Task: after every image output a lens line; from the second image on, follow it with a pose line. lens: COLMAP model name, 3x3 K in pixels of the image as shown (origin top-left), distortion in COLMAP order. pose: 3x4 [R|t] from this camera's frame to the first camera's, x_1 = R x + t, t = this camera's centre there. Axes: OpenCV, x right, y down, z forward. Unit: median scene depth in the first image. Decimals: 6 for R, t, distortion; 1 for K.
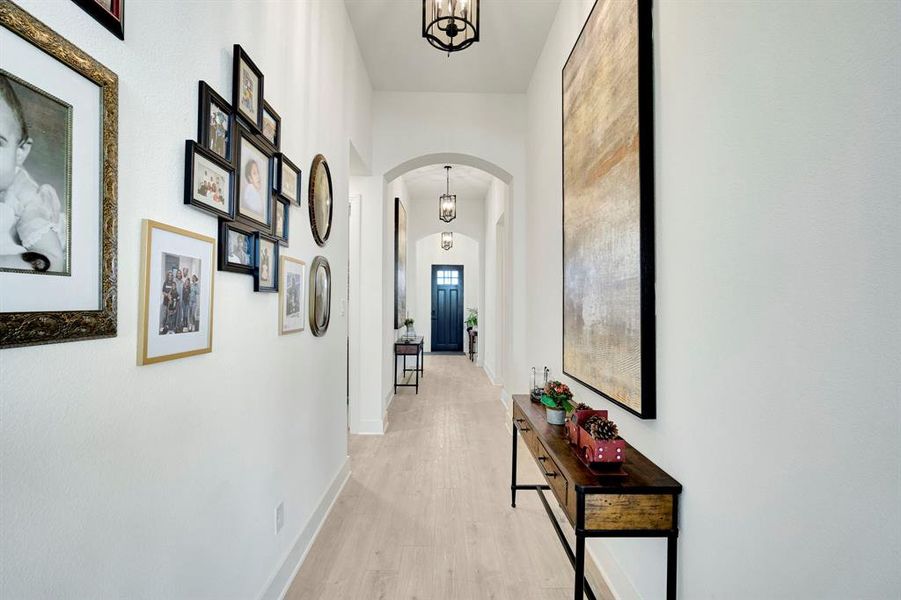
lens RADIAL K [[393.0, 0, 451.3], [0, 393.0, 298.5], [0, 0, 1]] dist [-0.008904, 0.000506]
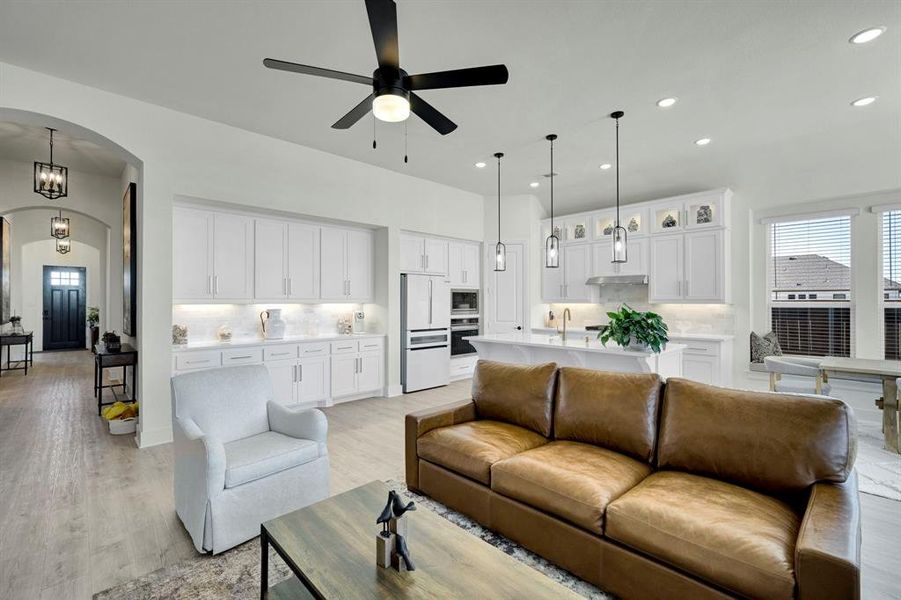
lens RADIAL K [[393.0, 0, 451.3], [0, 393.0, 298.5], [0, 0, 1]] dist [-0.008904, 0.000506]
pose [[0.728210, -0.003275, 0.685346, 0.032934], [0.001273, 0.999993, 0.003426, -0.002941], [-0.685353, -0.001622, 0.728209, -0.539764]]
